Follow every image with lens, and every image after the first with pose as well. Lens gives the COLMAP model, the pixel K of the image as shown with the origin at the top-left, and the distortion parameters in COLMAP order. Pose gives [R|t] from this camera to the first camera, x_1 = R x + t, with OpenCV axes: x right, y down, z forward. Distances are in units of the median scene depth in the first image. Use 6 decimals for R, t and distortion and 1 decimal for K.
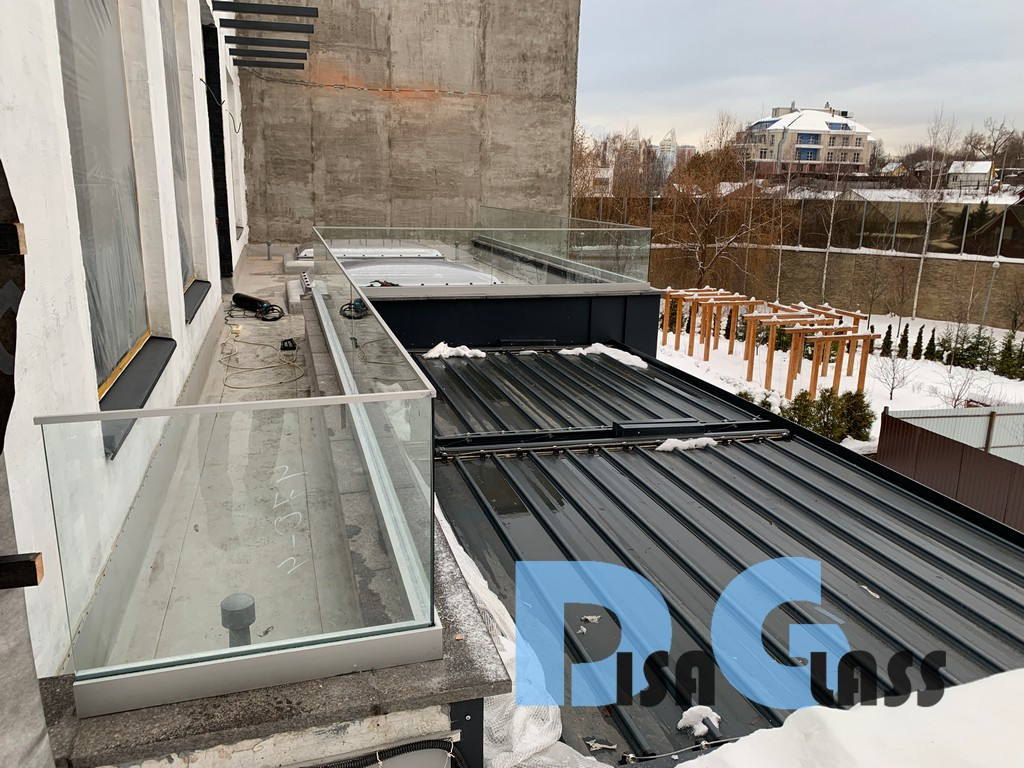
lens RADIAL K [[773.8, 0, 512.0], [0, 773.8, 384.0], [0, 0, 1]] dist [0.049594, -0.080404]
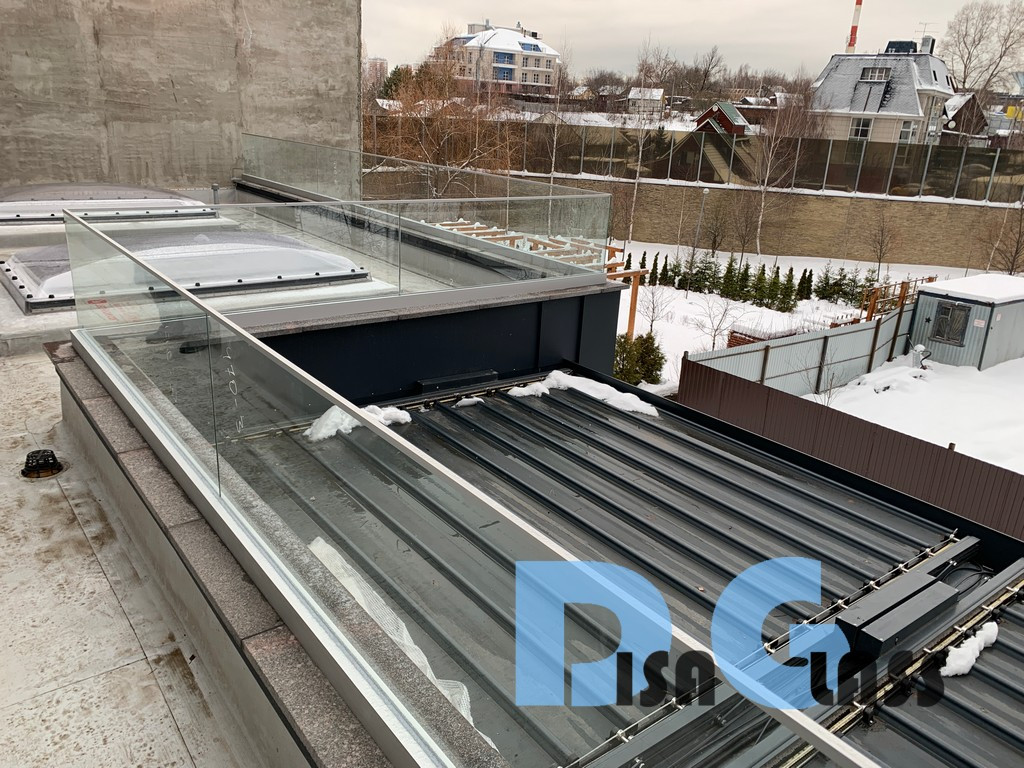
lens RADIAL K [[772.4, 0, 512.0], [0, 772.4, 384.0], [0, 0, 1]] dist [0.000496, -0.001997]
pose [[0.927867, -0.096245, 0.360277, -0.090134], [0.058293, 0.991678, 0.114792, -0.065397], [-0.368327, -0.085510, 0.925756, 0.215842]]
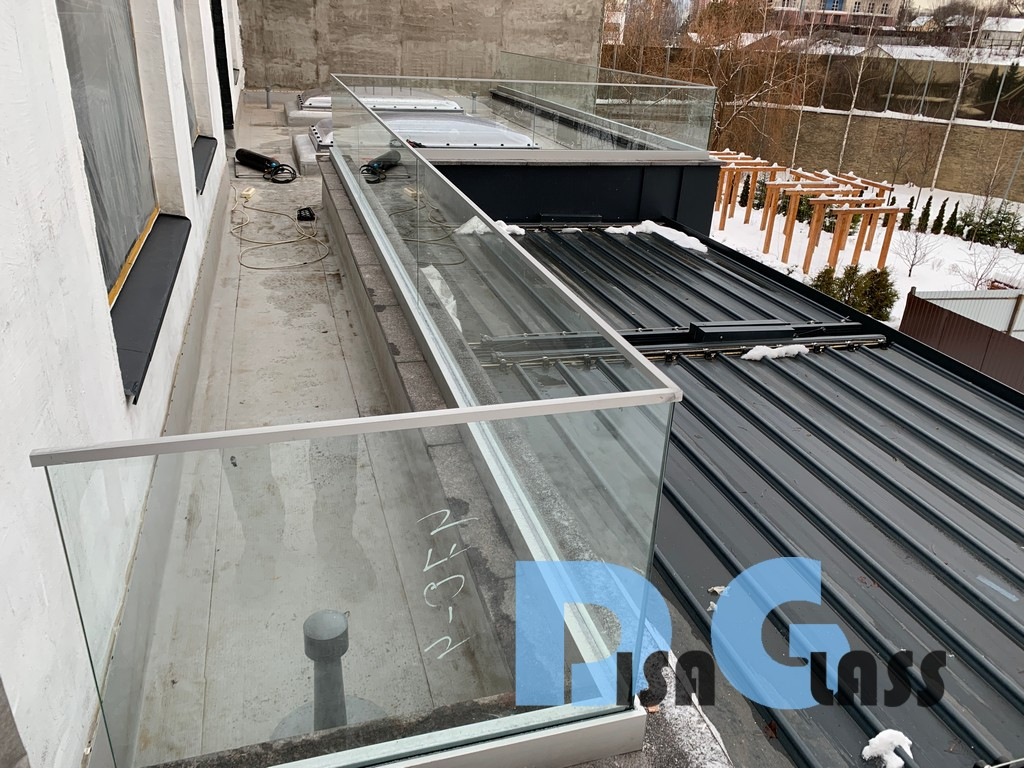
lens RADIAL K [[771.2, 0, 512.0], [0, 771.2, 384.0], [0, 0, 1]] dist [0.032433, -0.039454]
pose [[0.999567, 0.026920, 0.011881, -0.028487], [-0.028611, 0.983499, 0.178634, -0.011958], [-0.006876, -0.178897, 0.983844, 0.047479]]
